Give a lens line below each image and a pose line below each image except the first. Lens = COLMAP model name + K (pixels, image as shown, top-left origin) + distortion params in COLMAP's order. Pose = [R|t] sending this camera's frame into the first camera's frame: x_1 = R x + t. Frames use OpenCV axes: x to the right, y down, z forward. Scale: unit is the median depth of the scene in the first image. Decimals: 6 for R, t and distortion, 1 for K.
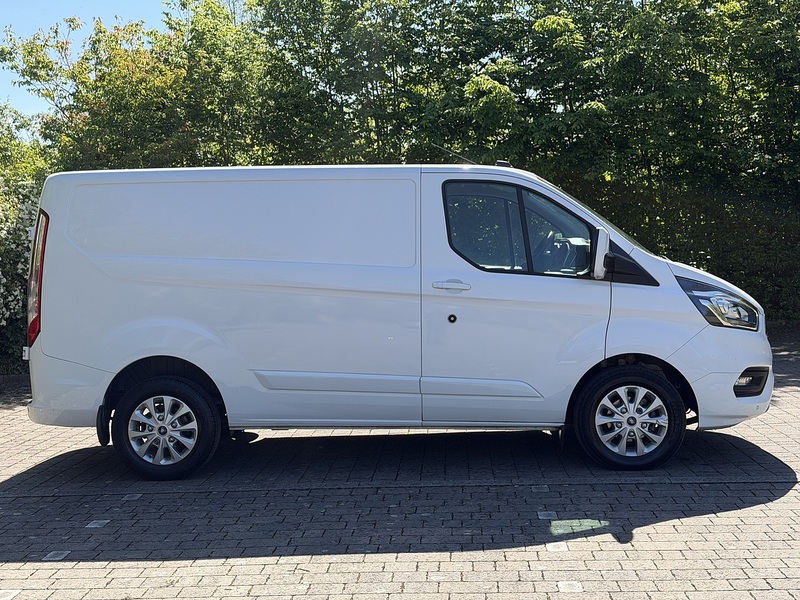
lens RADIAL K [[1137.6, 0, 397.7], [0, 1137.6, 302.9], [0, 0, 1]] dist [0.141610, 0.000000]
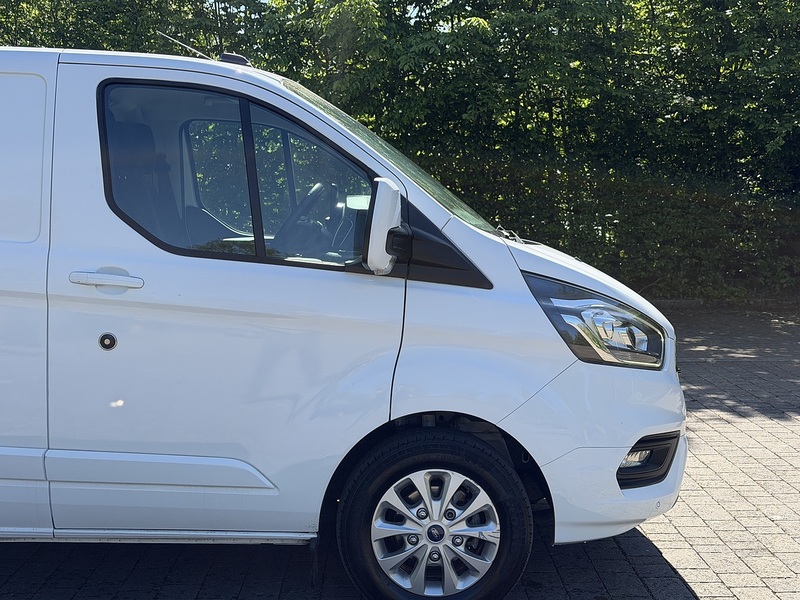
lens RADIAL K [[1137.6, 0, 402.7], [0, 1137.6, 299.9], [0, 0, 1]] dist [0.141610, 0.000000]
pose [[0.997330, 0.020903, 0.069966, 0.146044], [-0.023739, 0.998919, 0.039958, -0.029991], [-0.069055, -0.041513, 0.996749, 0.452968]]
